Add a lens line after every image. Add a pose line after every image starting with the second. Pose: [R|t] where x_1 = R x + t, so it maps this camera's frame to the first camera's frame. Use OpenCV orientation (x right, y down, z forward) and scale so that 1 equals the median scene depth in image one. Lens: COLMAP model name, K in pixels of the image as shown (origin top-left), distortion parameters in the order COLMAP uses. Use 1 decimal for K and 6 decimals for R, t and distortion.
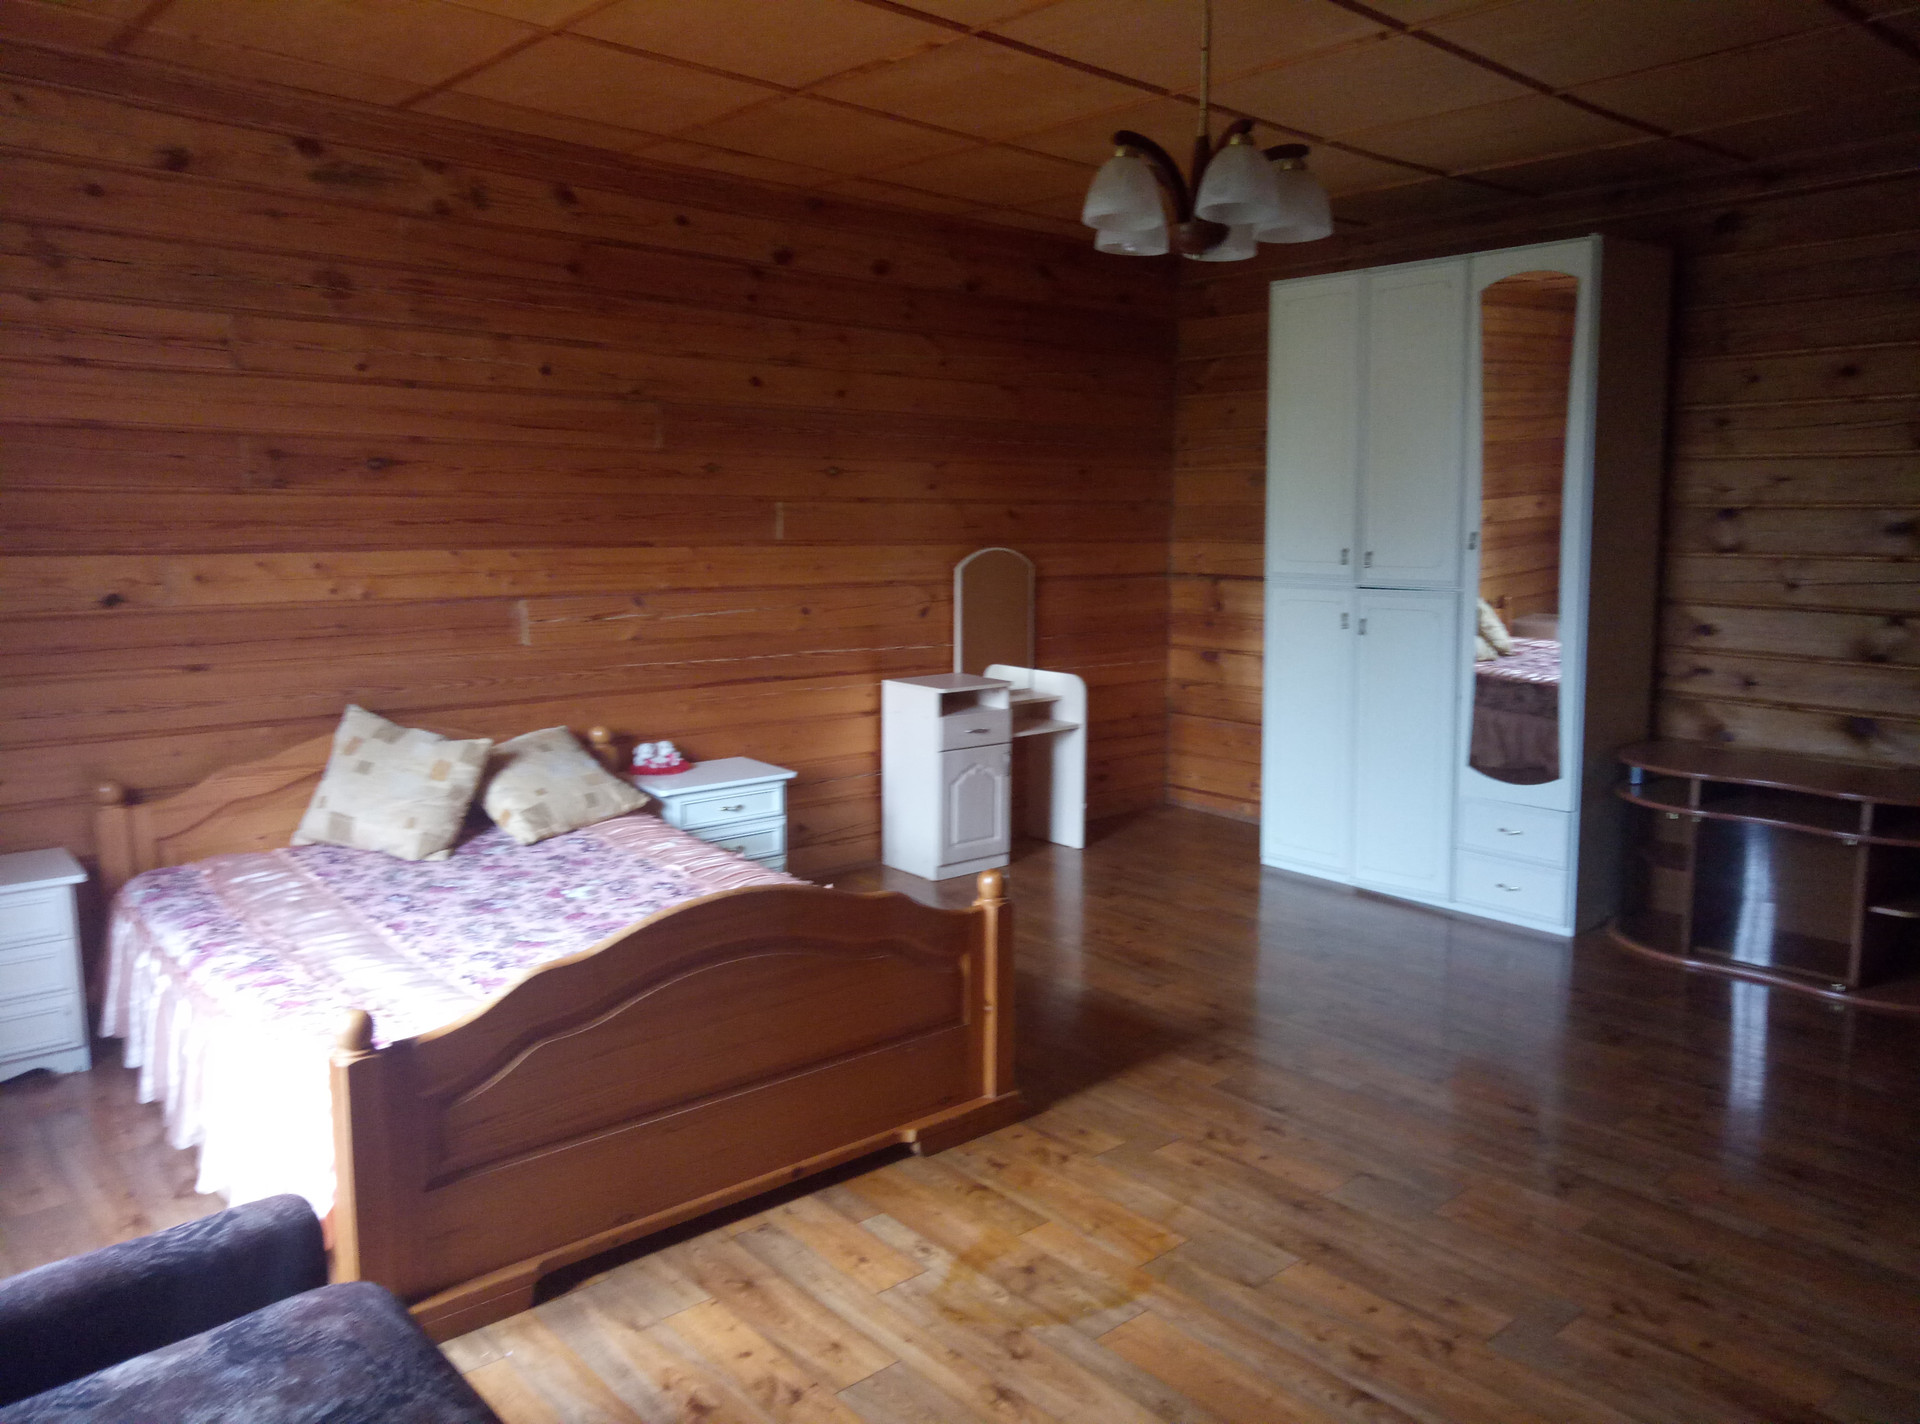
lens RADIAL K [[1412.8, 0, 966.5], [0, 1412.8, 677.9], [0, 0, 1]] dist [0.036051, -0.043144]
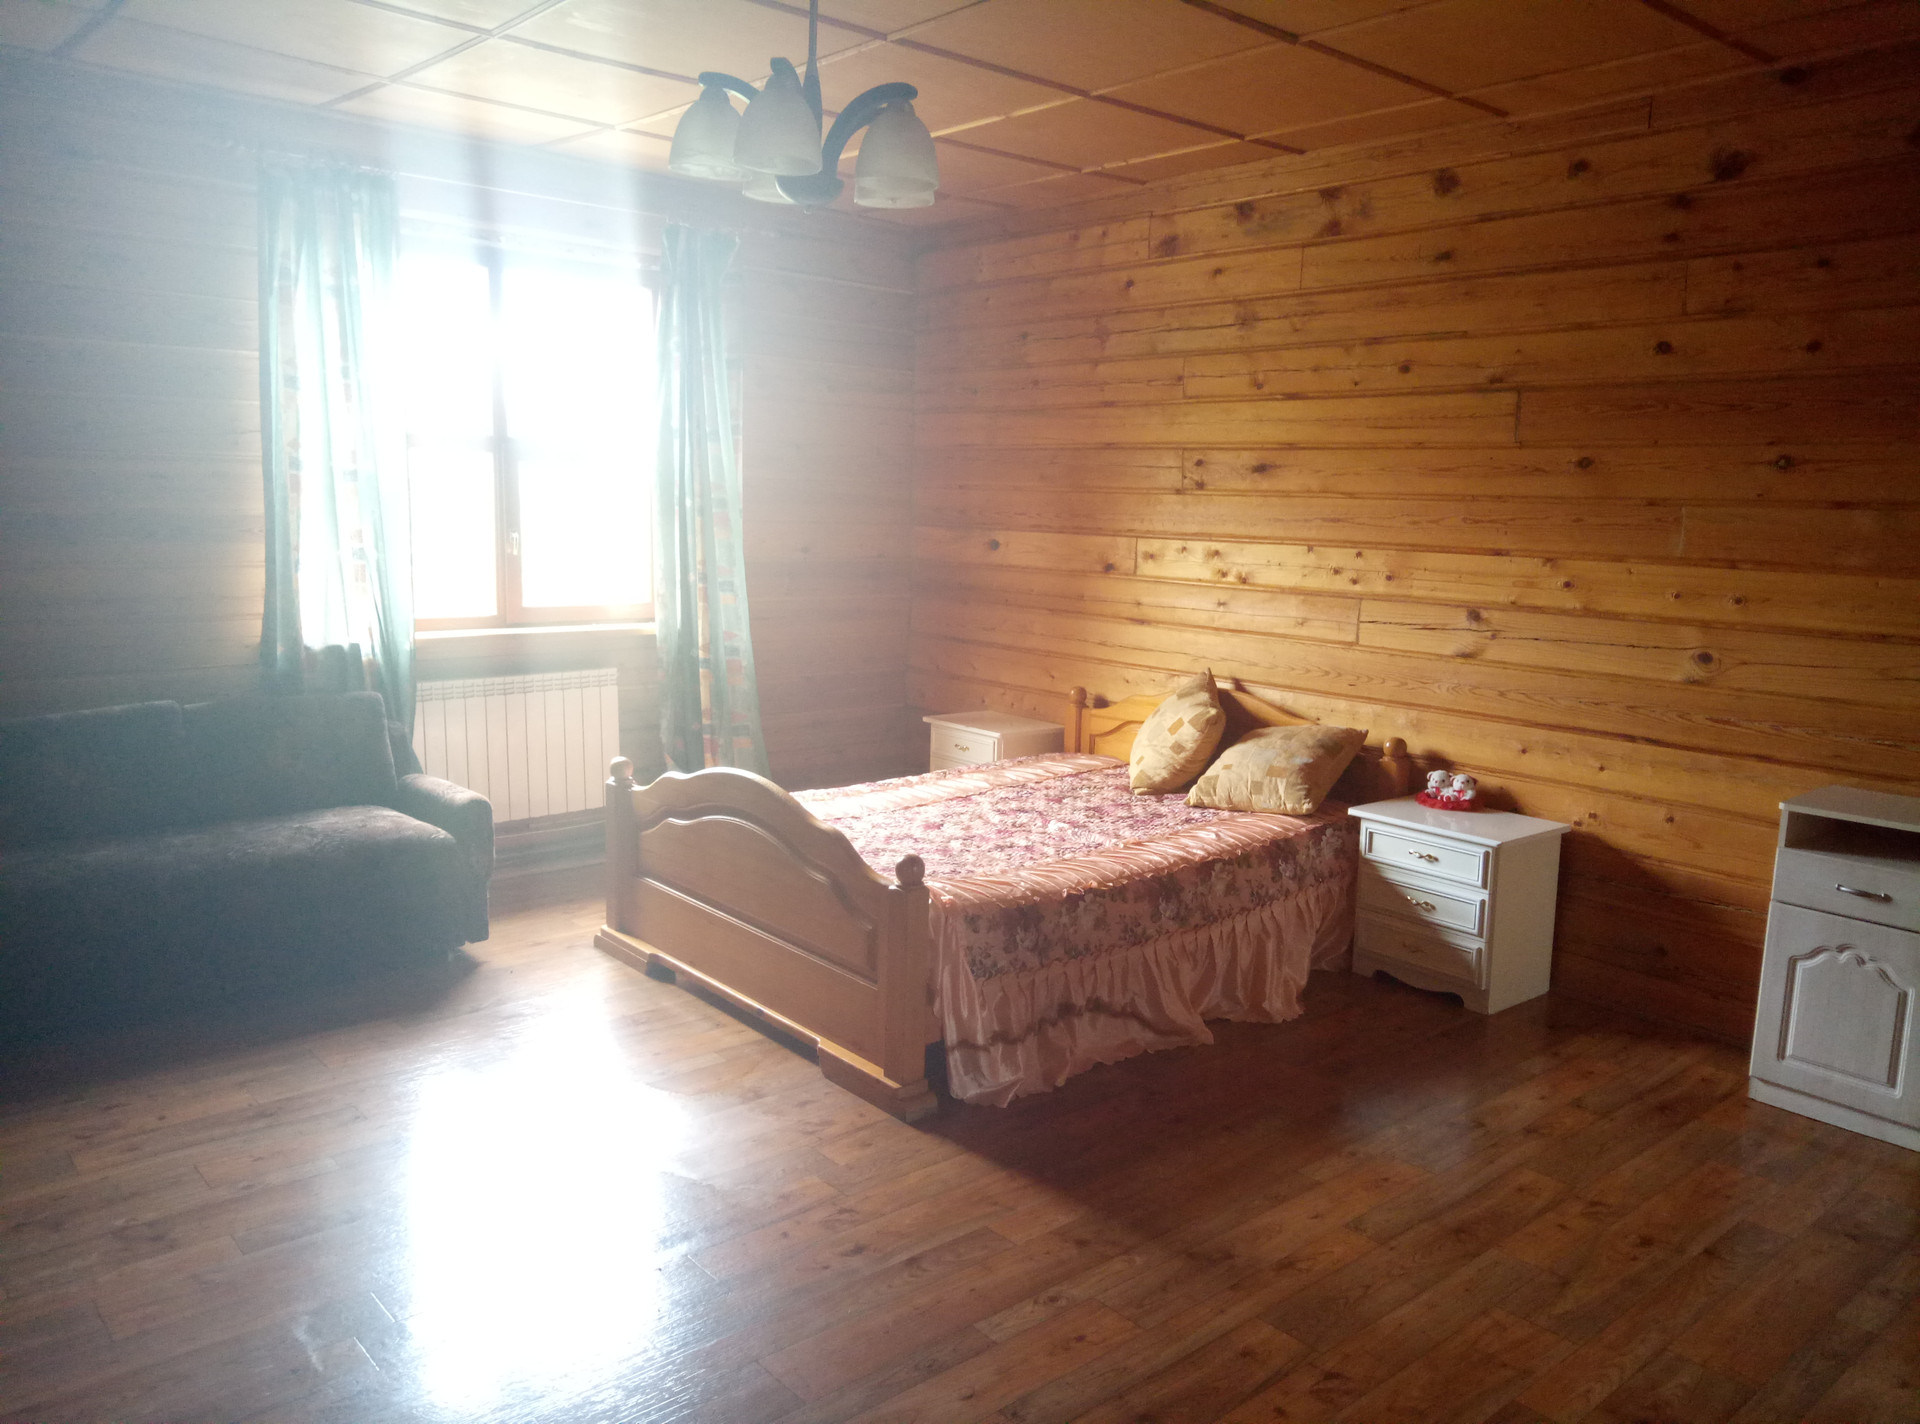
lens RADIAL K [[1412.8, 0, 966.5], [0, 1412.8, 677.9], [0, 0, 1]] dist [0.036051, -0.043144]
pose [[-0.014034, 0.118285, -0.992881, 0.649915], [-0.148699, 0.981690, 0.119053, -0.072104], [0.988783, 0.149312, 0.003812, 0.668999]]
